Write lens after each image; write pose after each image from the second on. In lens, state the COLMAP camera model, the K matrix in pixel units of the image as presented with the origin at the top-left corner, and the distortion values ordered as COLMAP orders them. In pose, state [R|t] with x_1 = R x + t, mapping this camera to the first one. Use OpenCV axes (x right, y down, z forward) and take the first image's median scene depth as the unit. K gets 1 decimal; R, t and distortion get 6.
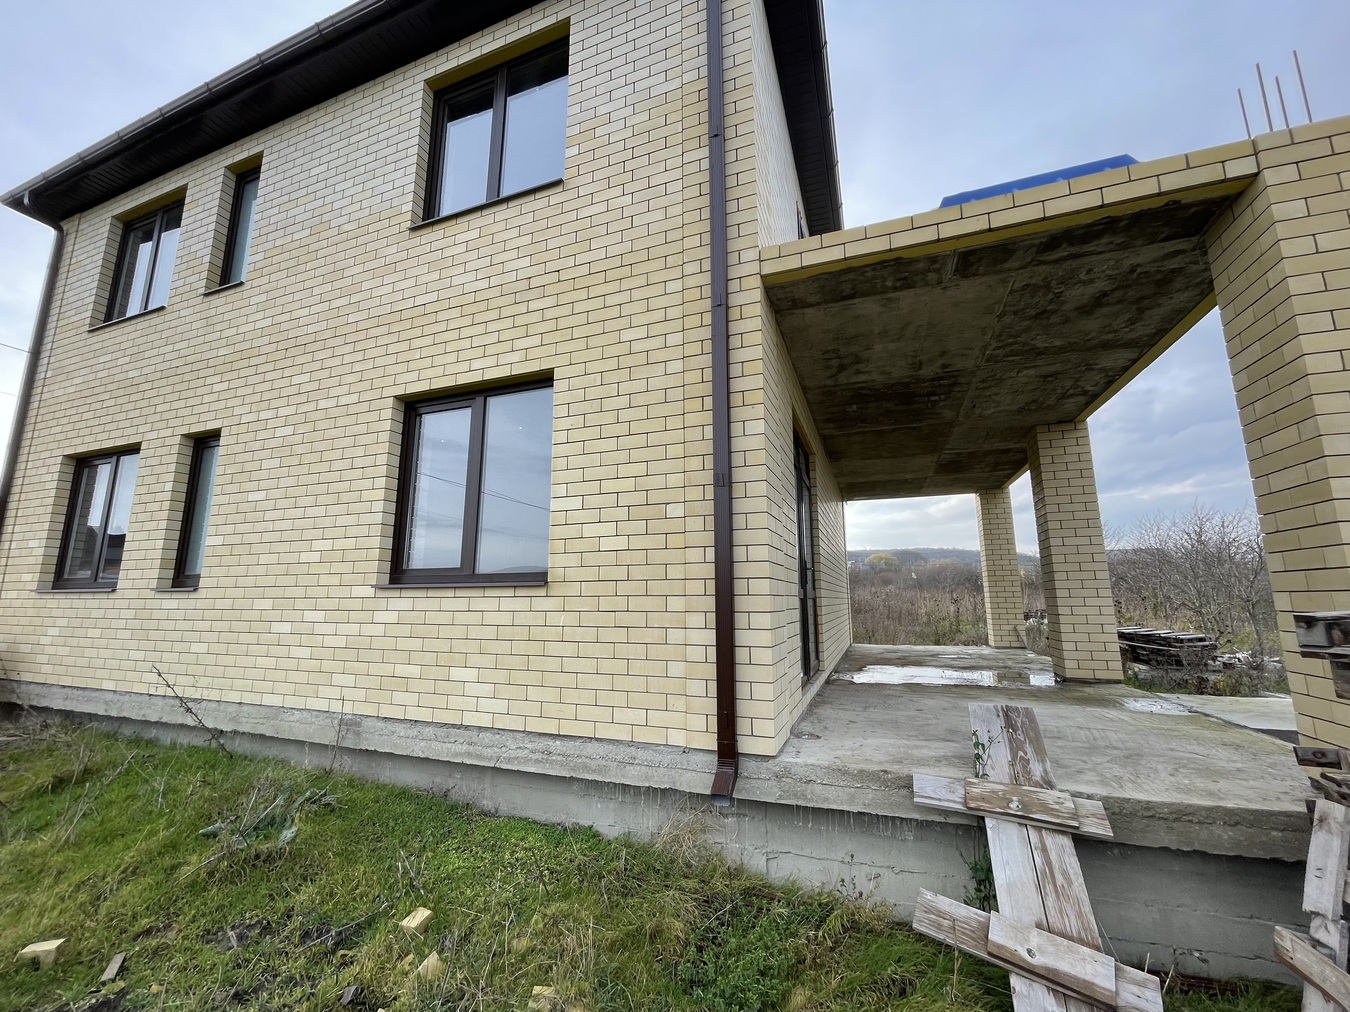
lens RADIAL K [[546.6, 0, 666.4], [0, 546.6, 510.1], [0, 0, 1]] dist [-0.001191, -0.000363]
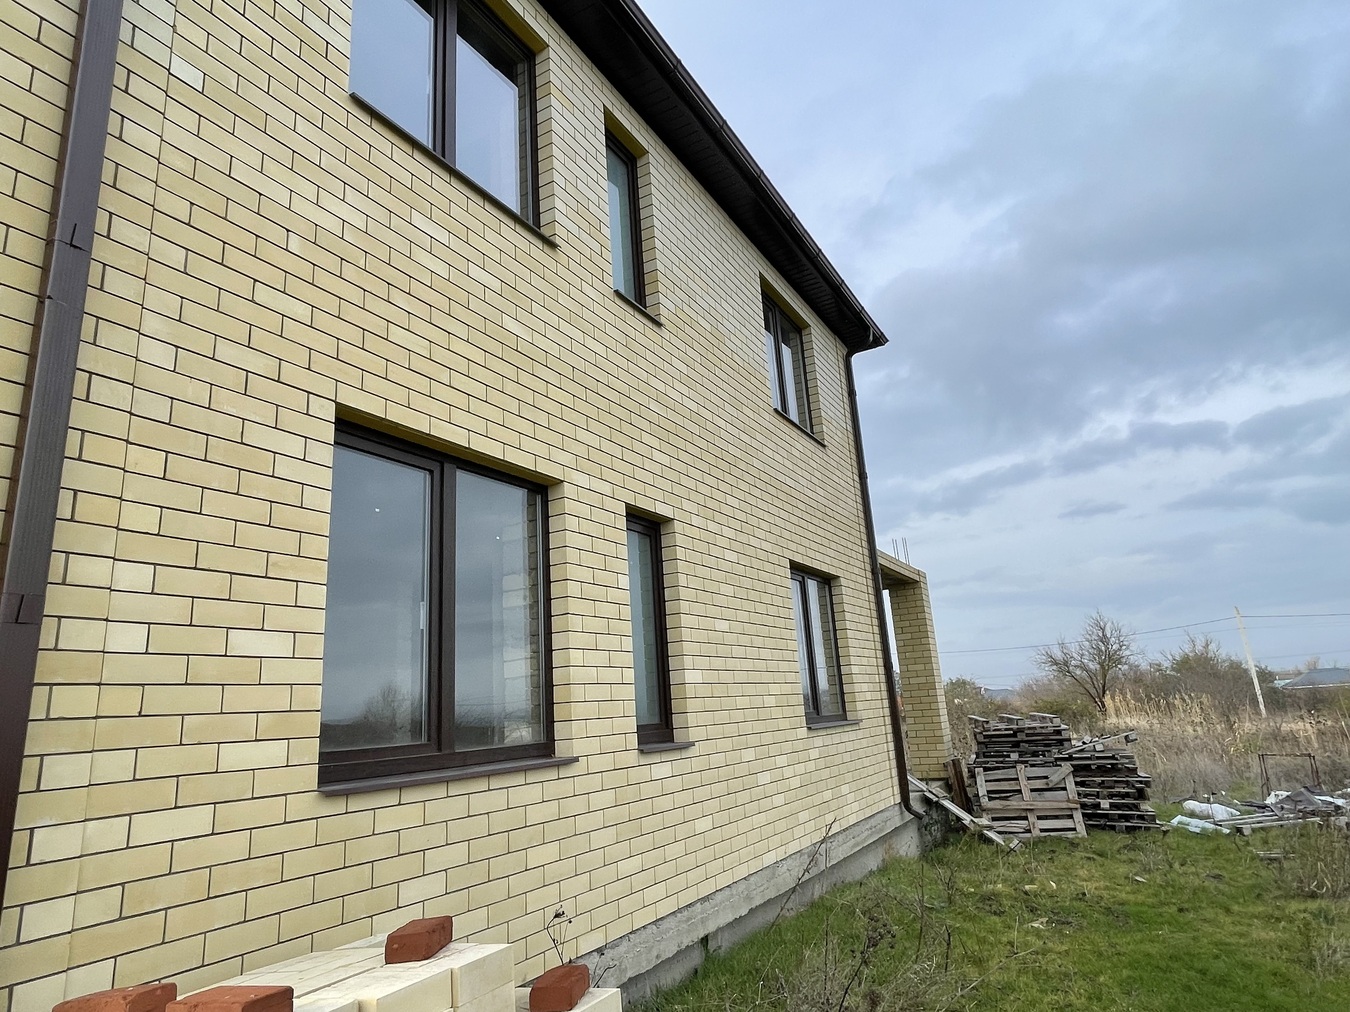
lens RADIAL K [[803.0, 0, 688.6], [0, 803.0, 500.3], [0, 0, 1]] dist [-0.002201, -0.000955]
pose [[0.135424, 0.252430, 0.958092, -1.894332], [-0.087658, 0.966260, -0.242192, 0.086230], [-0.986902, -0.051186, 0.152982, 0.821103]]
